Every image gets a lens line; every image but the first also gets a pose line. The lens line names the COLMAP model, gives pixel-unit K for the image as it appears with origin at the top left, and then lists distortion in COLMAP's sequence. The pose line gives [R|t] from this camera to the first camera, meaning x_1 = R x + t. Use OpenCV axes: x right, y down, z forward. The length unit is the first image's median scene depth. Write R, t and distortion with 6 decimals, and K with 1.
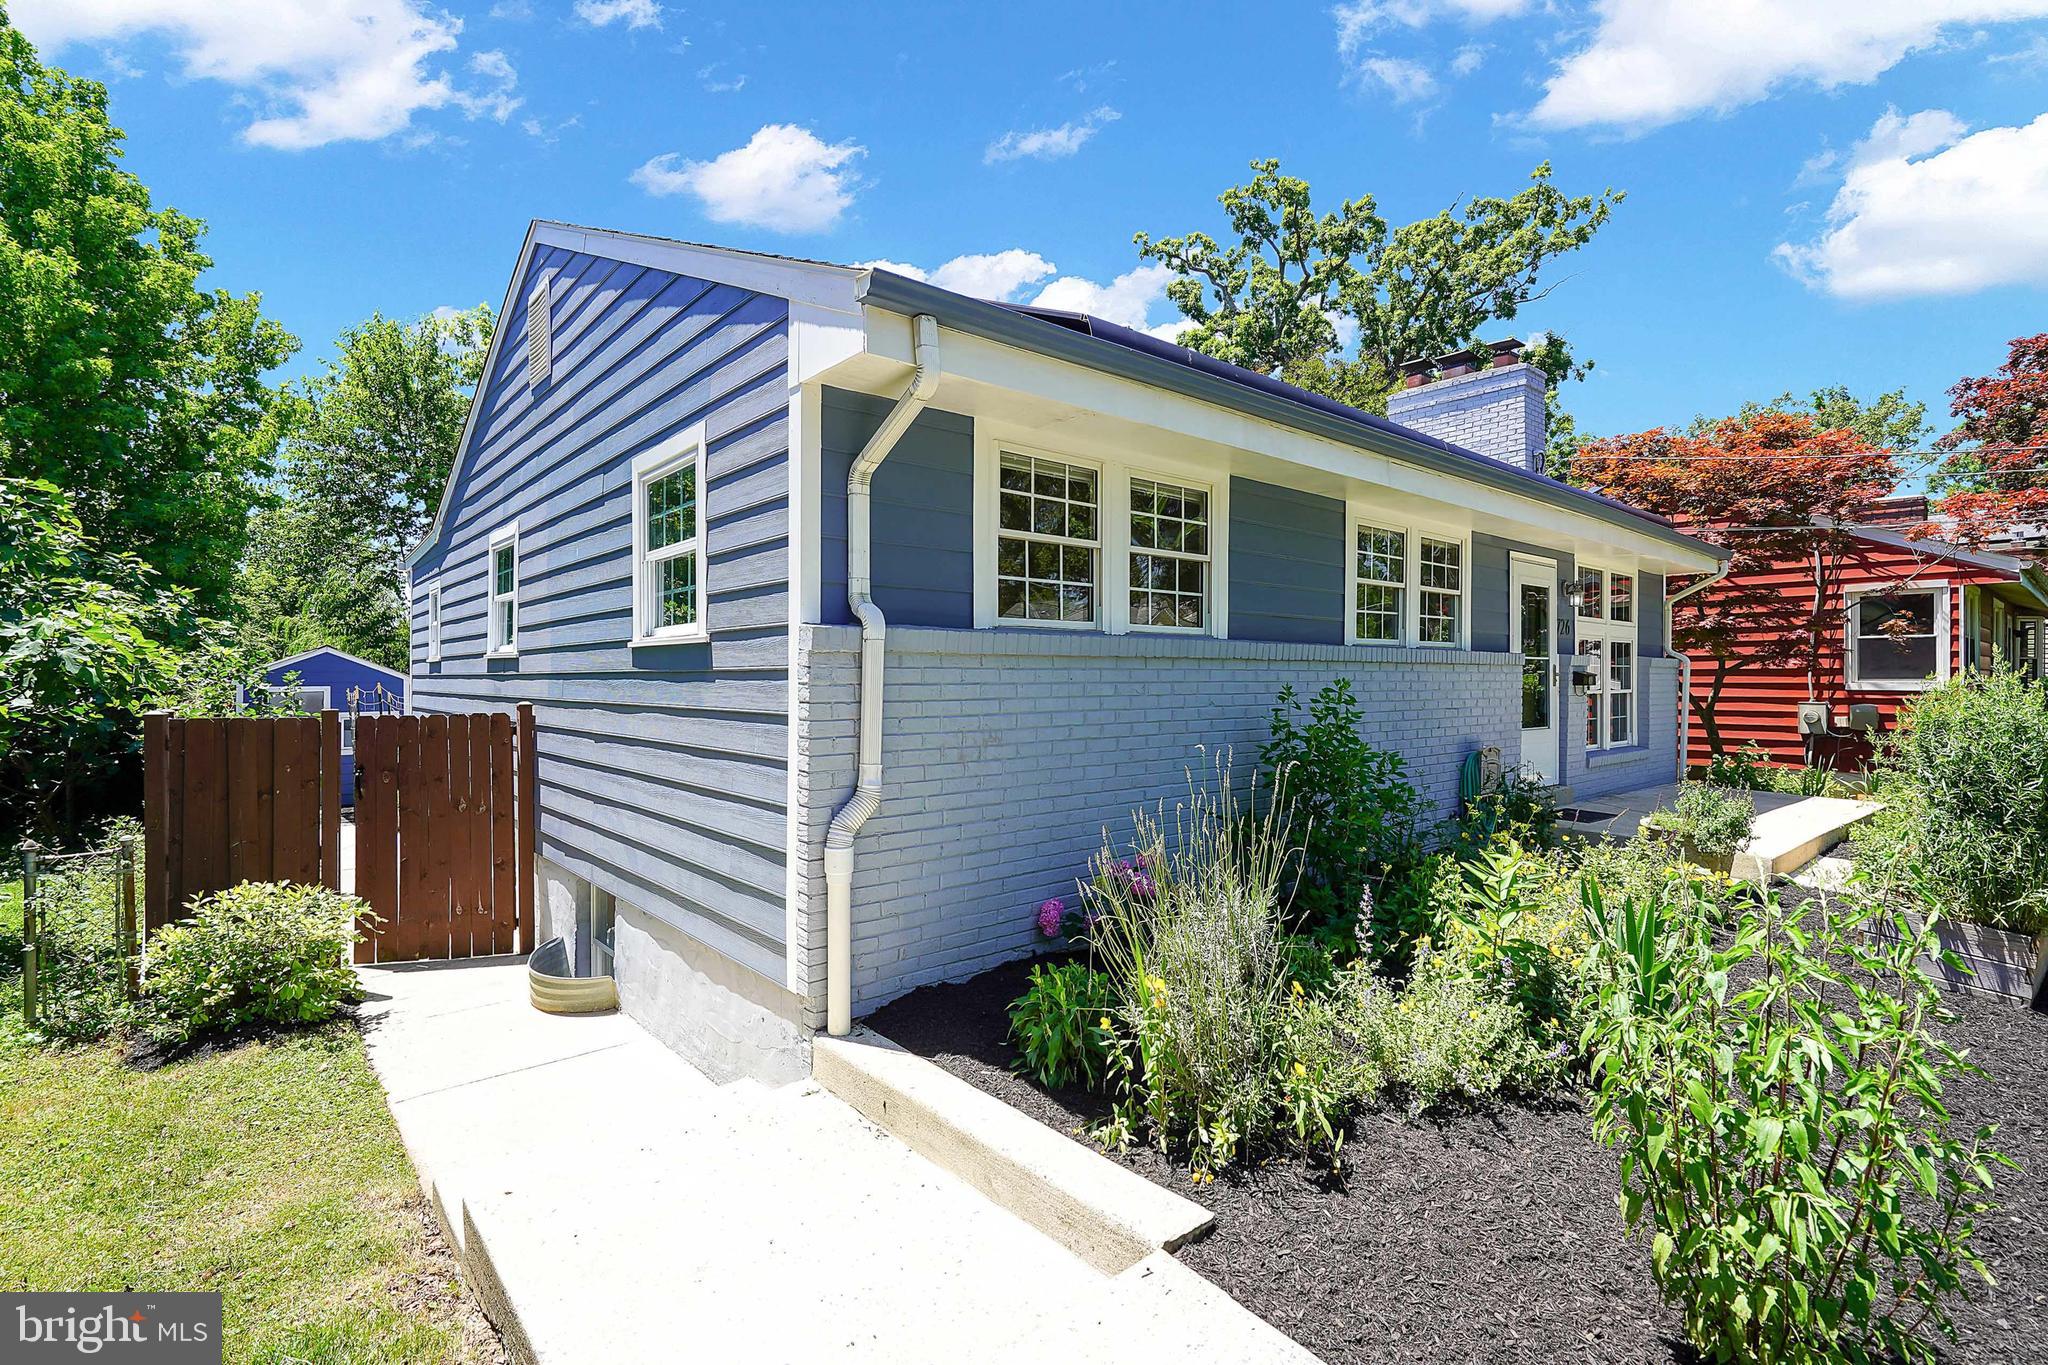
lens RADIAL K [[954.7, 0, 1047.2], [0, 954.7, 665.7], [0, 0, 1]] dist [-0.008445, 0.003904]
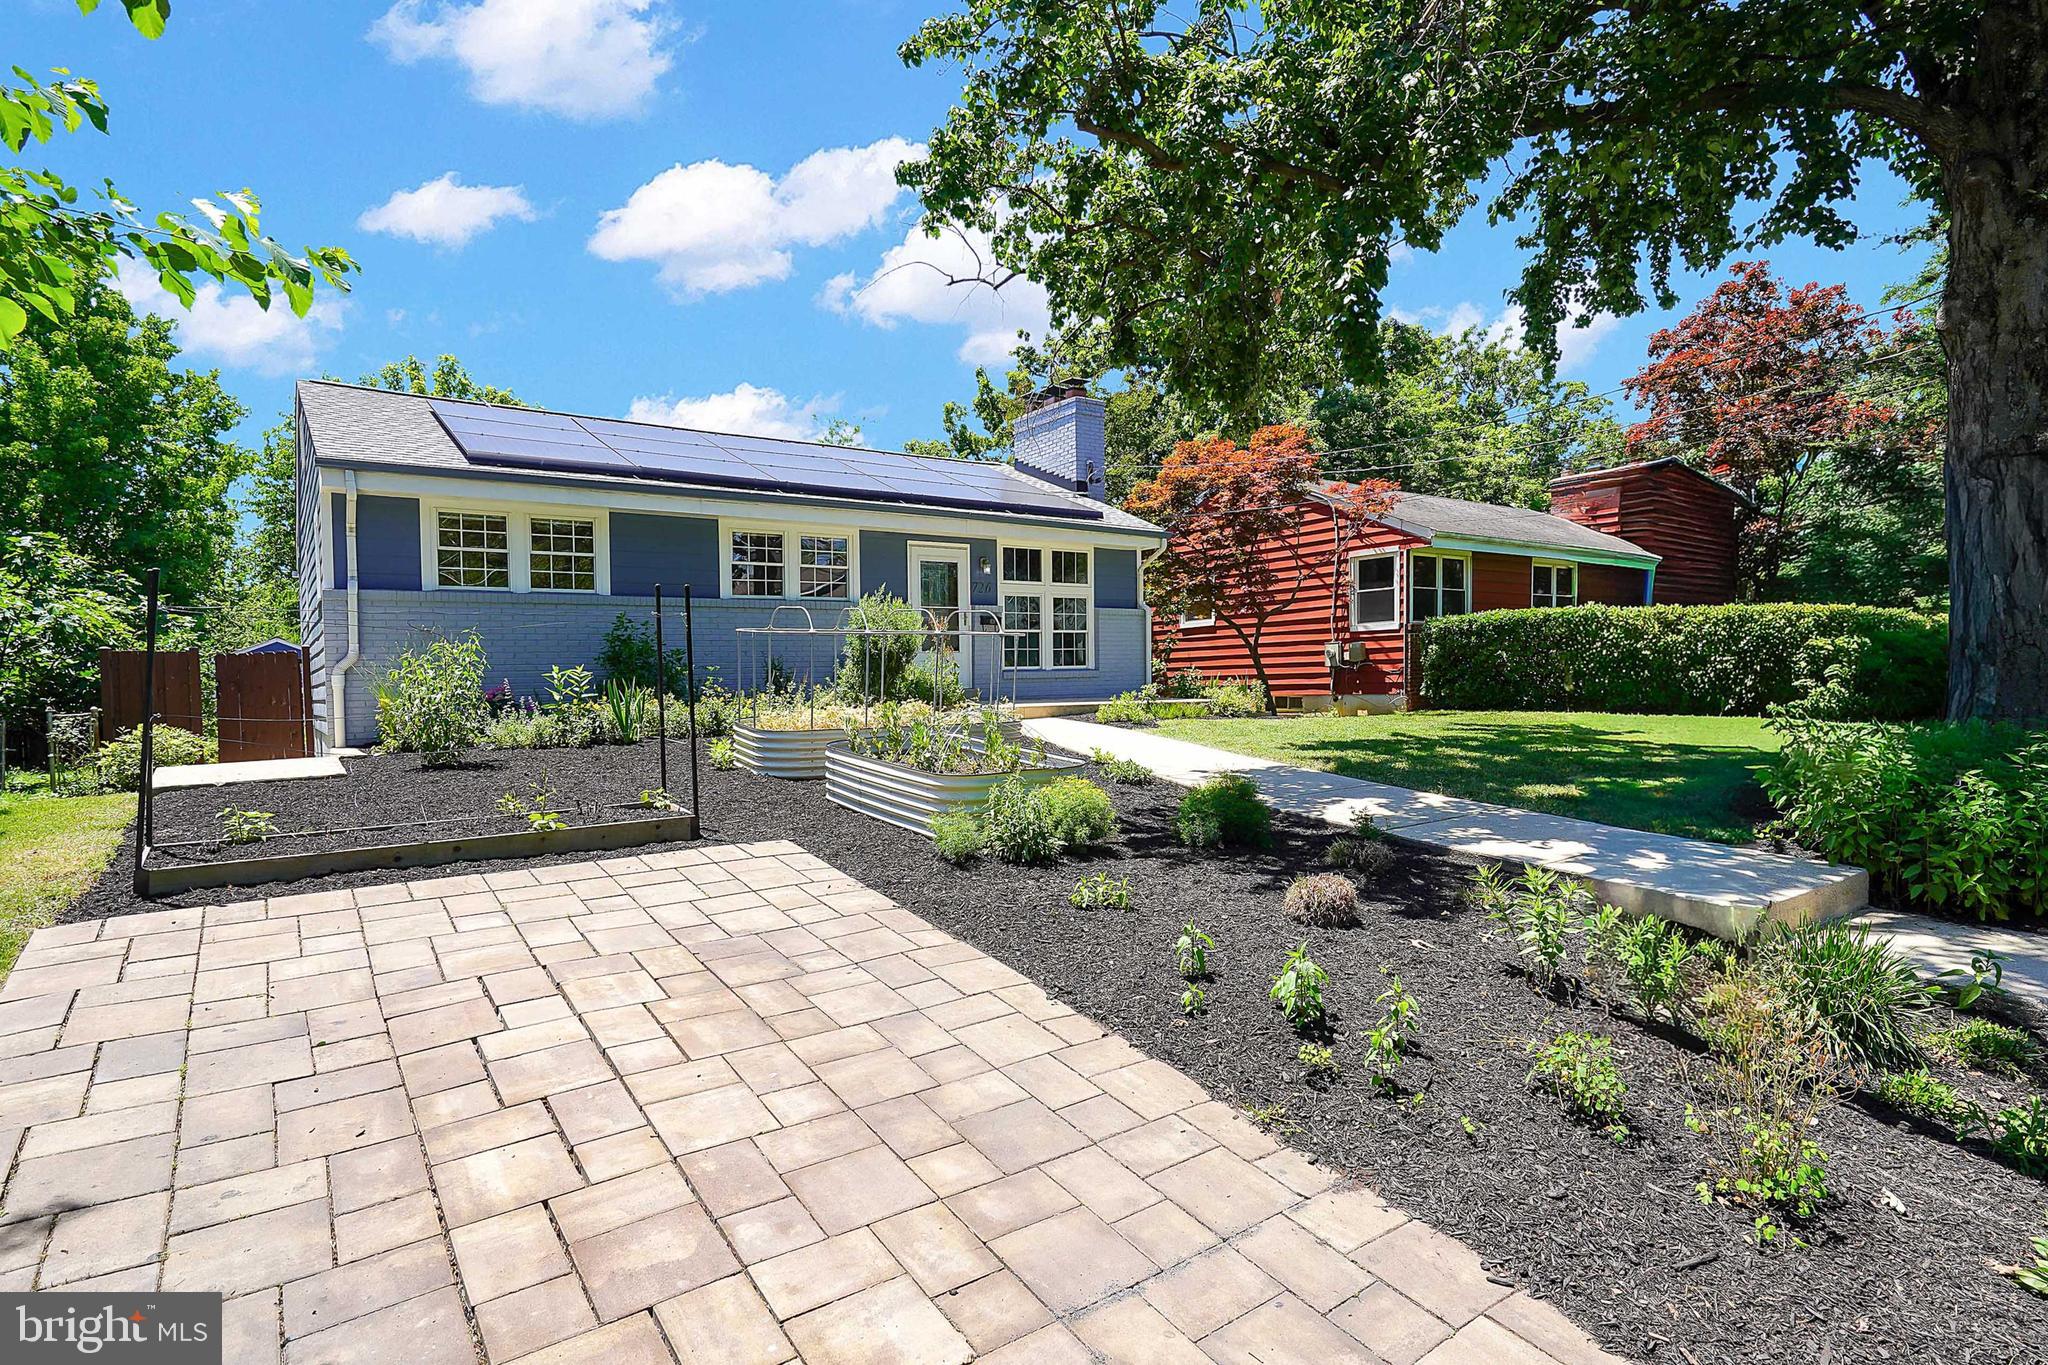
lens RADIAL K [[1053.3, 0, 1055.3], [0, 1053.3, 673.3], [0, 0, 1]] dist [0.005556, -0.001453]
pose [[0.996703, -0.025986, -0.076859, 0.561351], [0.026612, 0.999620, 0.007138, 0.062719], [0.076644, -0.009159, 0.997016, -0.487500]]
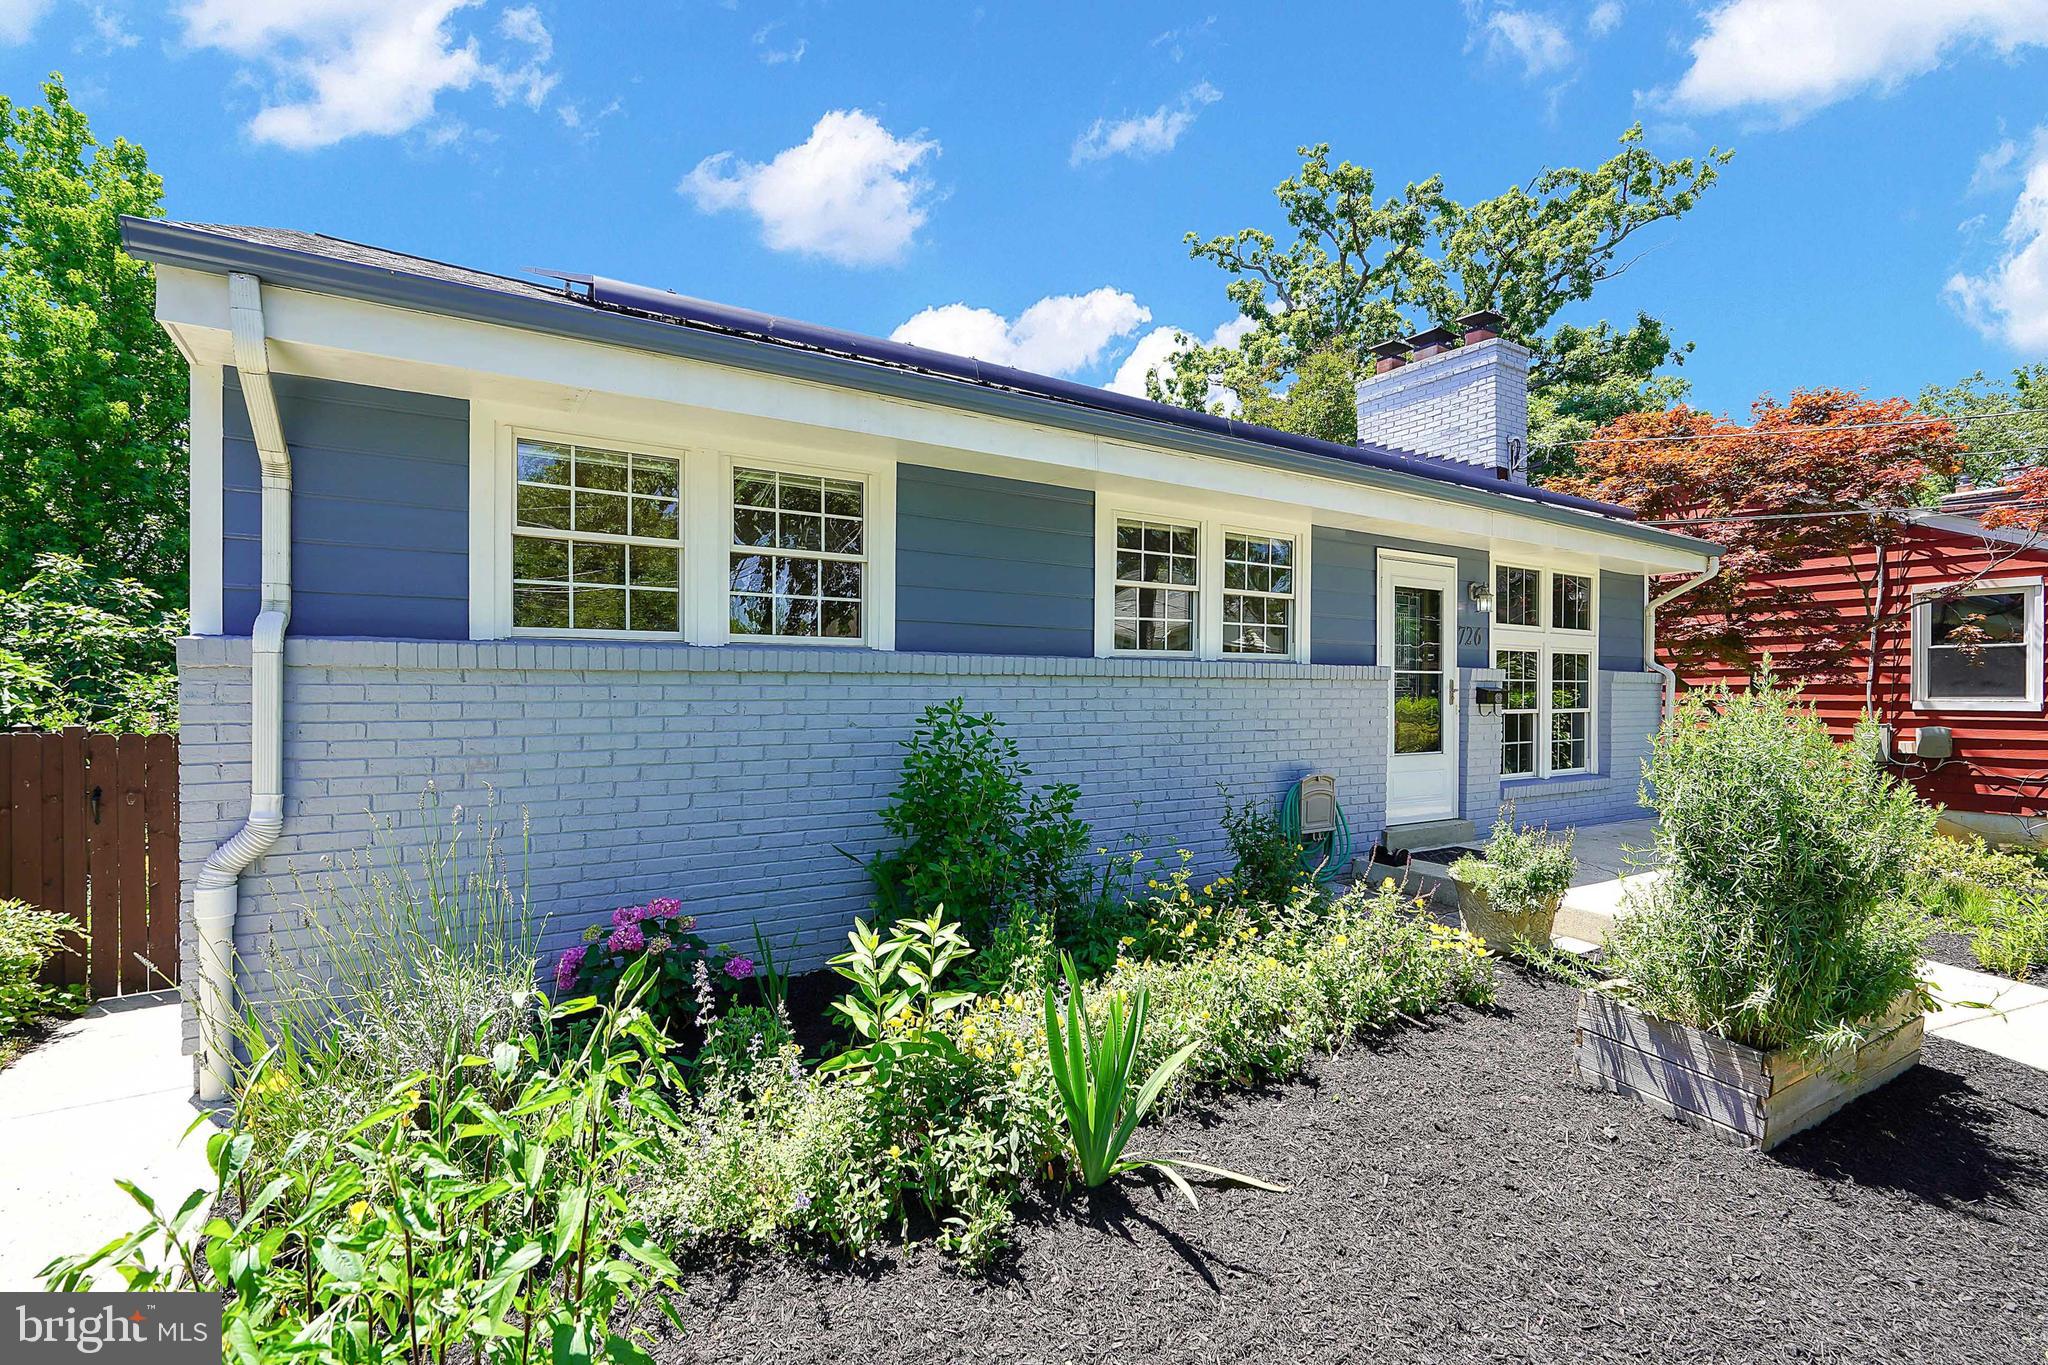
lens RADIAL K [[954.7, 0, 1035.7], [0, 954.7, 682.8], [0, 0, 1]] dist [-0.008445, 0.003904]
pose [[0.990851, -0.001388, -0.134956, 0.192594], [0.001382, 0.999999, -0.000138, 0.000613], [0.134956, -0.000050, 0.990852, 0.068434]]
